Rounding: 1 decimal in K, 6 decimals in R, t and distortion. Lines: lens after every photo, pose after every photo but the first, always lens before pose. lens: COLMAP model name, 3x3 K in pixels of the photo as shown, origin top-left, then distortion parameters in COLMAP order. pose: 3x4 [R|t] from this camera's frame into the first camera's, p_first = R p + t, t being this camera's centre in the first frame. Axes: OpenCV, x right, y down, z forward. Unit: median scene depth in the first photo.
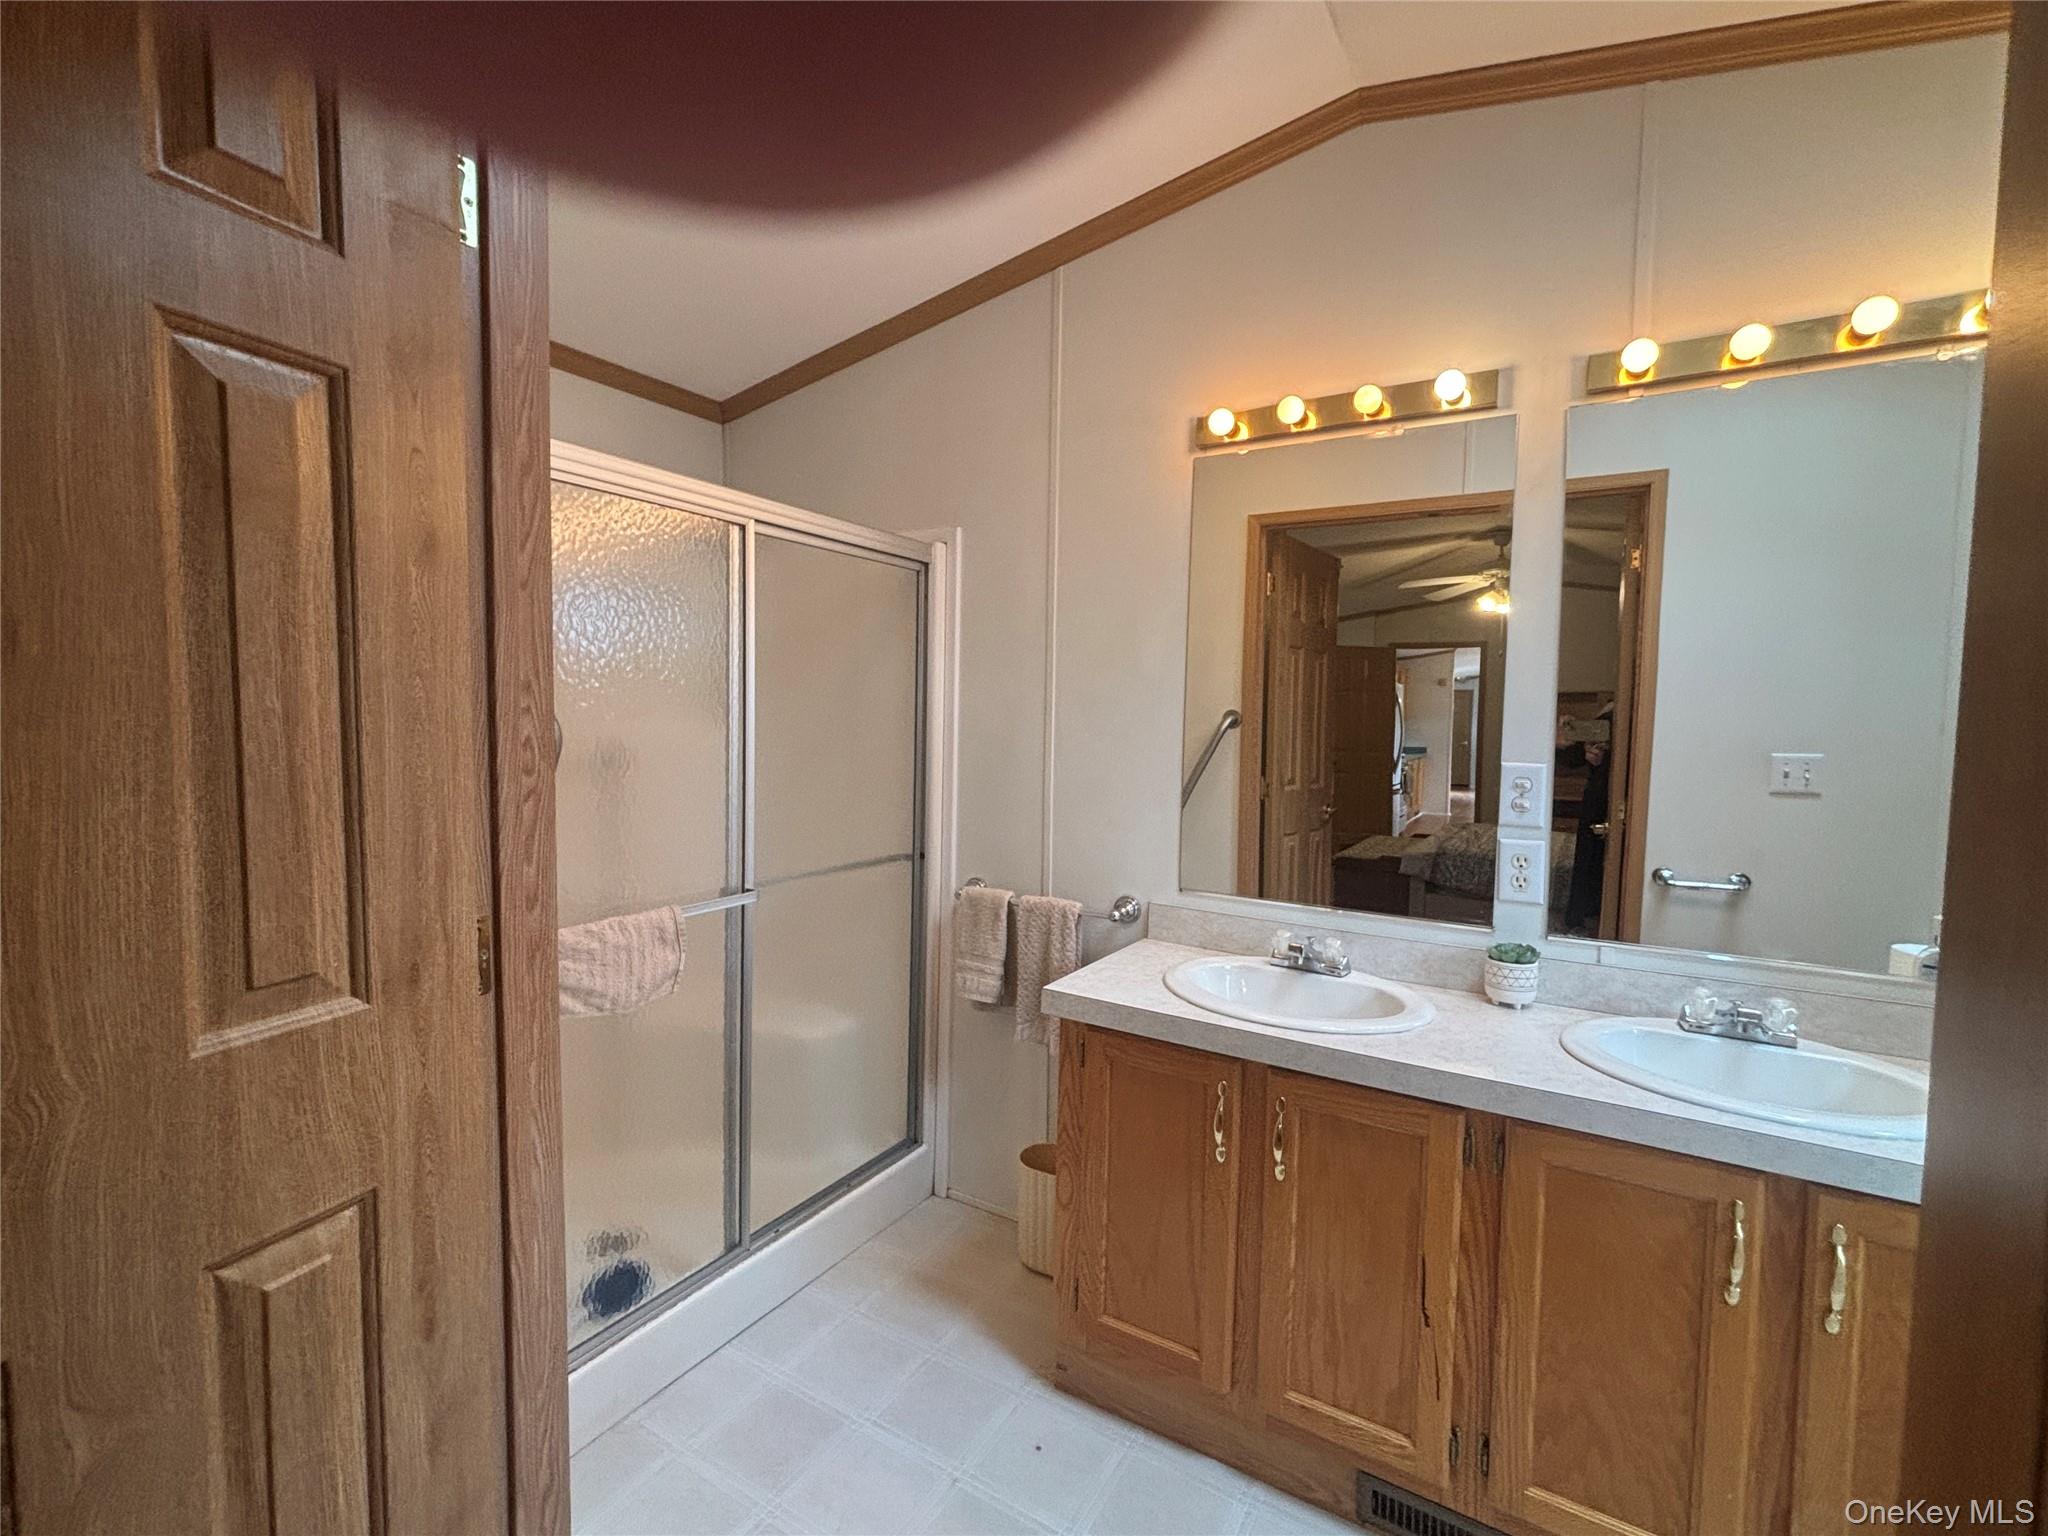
lens RADIAL K [[890.7, 0, 1024.0], [0, 890.7, 768.0], [0, 0, 1]] dist [-0.001136, 0.000182]
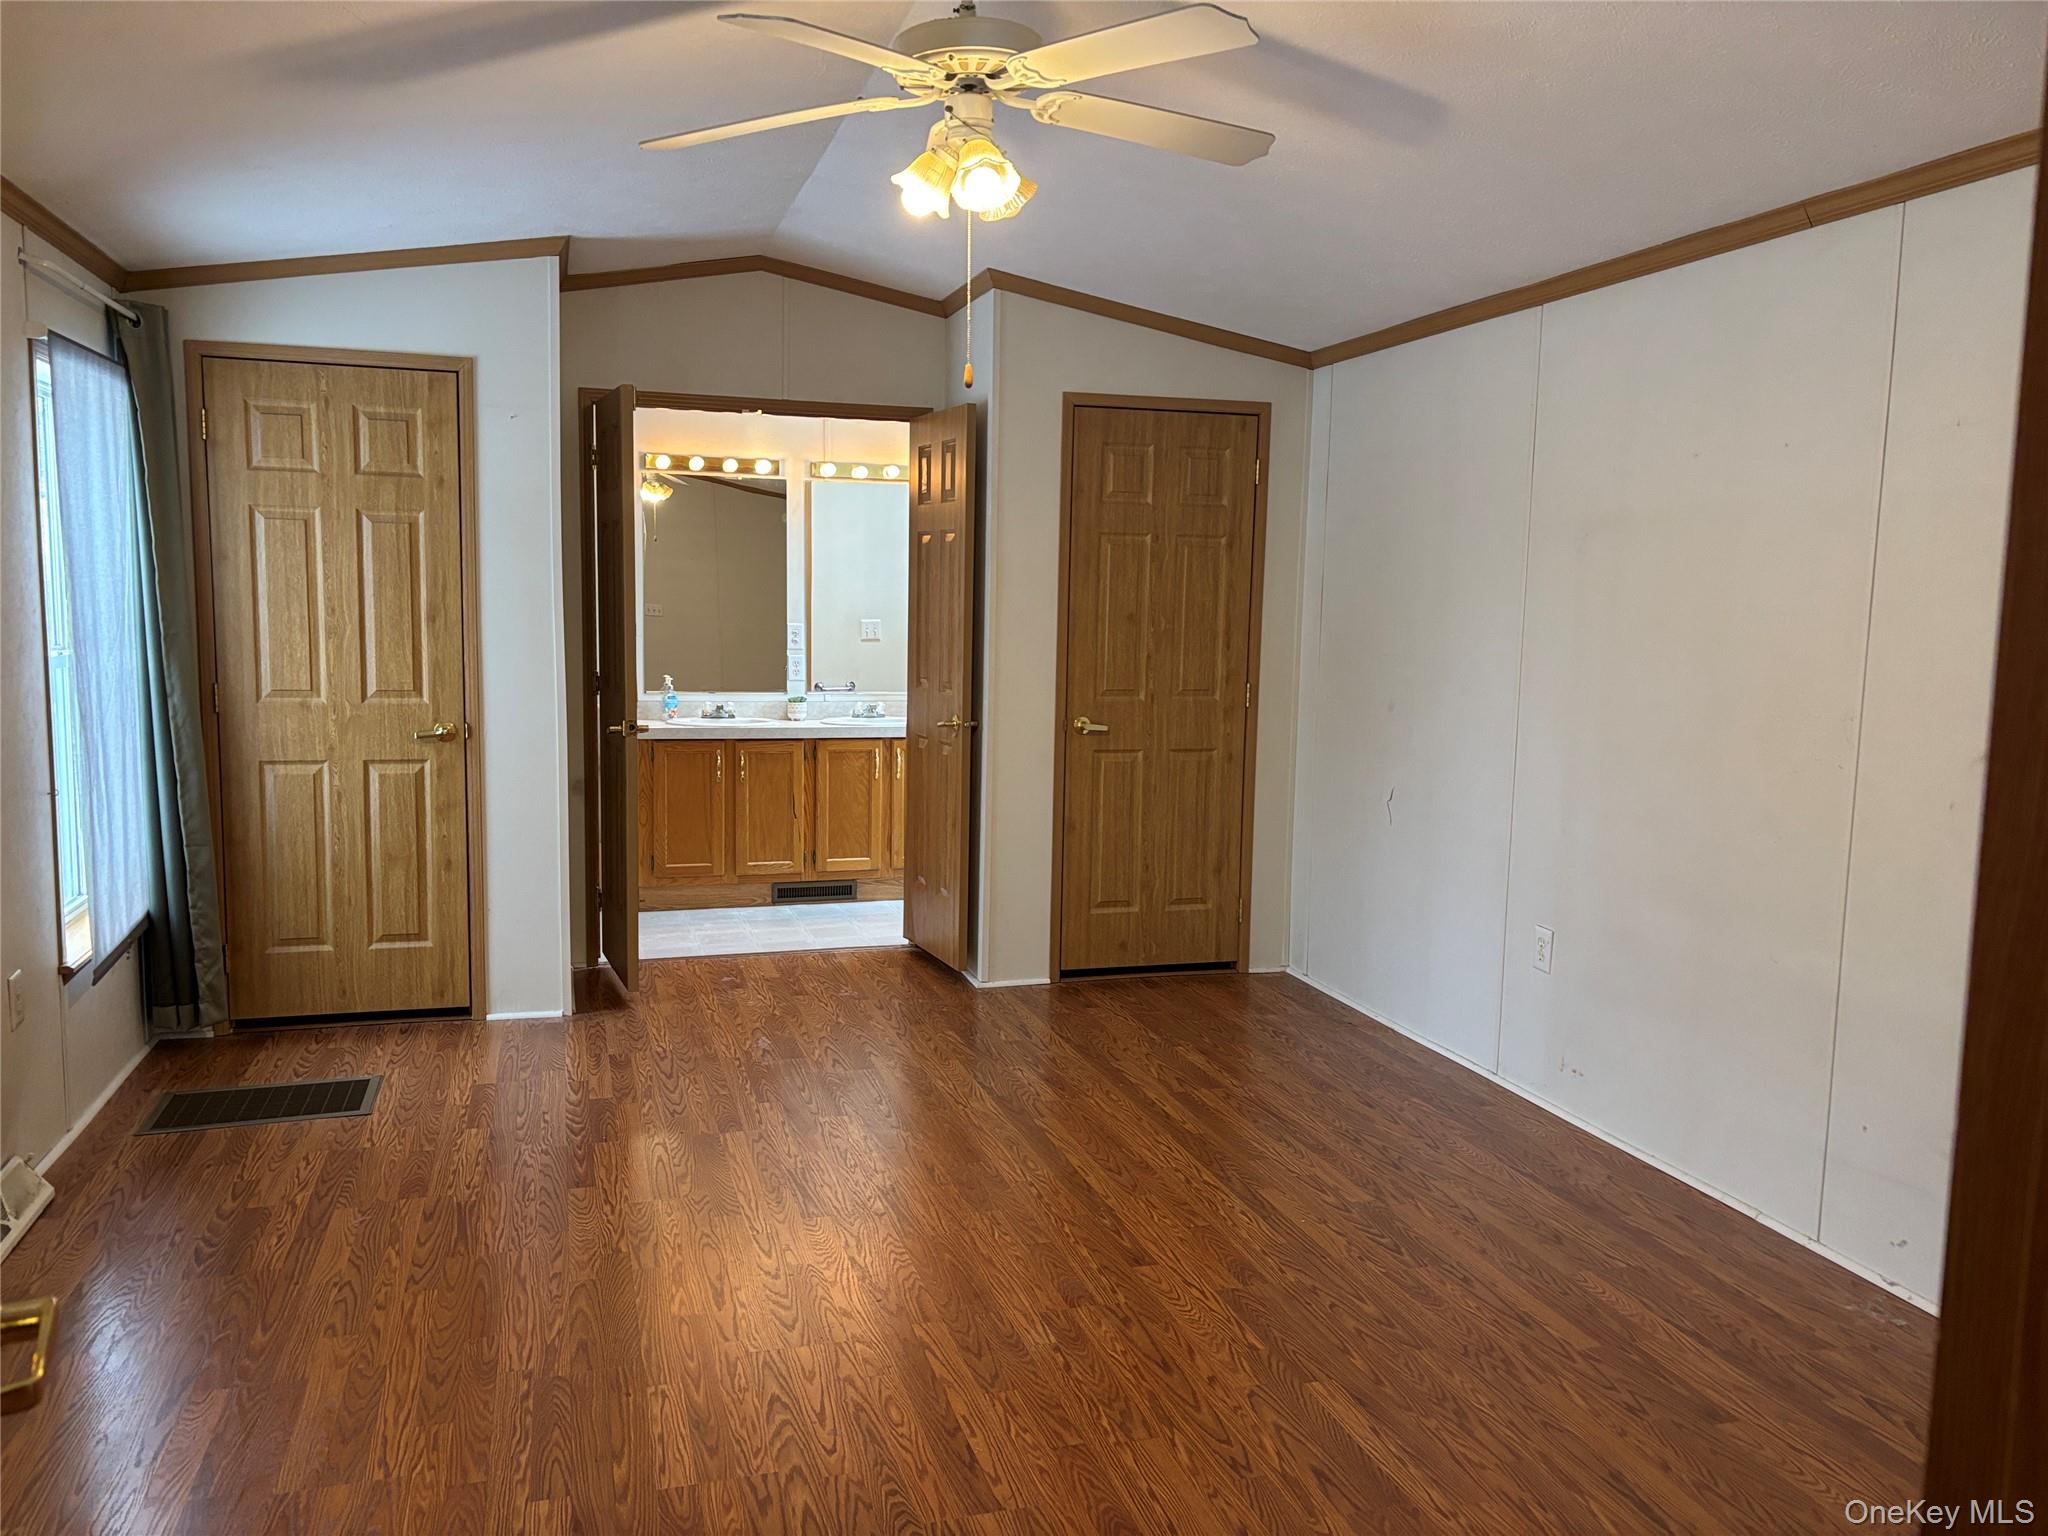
lens RADIAL K [[1554.8, 0, 1024.0], [0, 1554.8, 768.0], [0, 0, 1]] dist [0.013995, 0.008724]
pose [[0.660004, -0.088271, 0.746059, -2.810179], [0.031776, 0.995465, 0.089669, 0.033981], [-0.750590, -0.035476, 0.659815, -2.883112]]
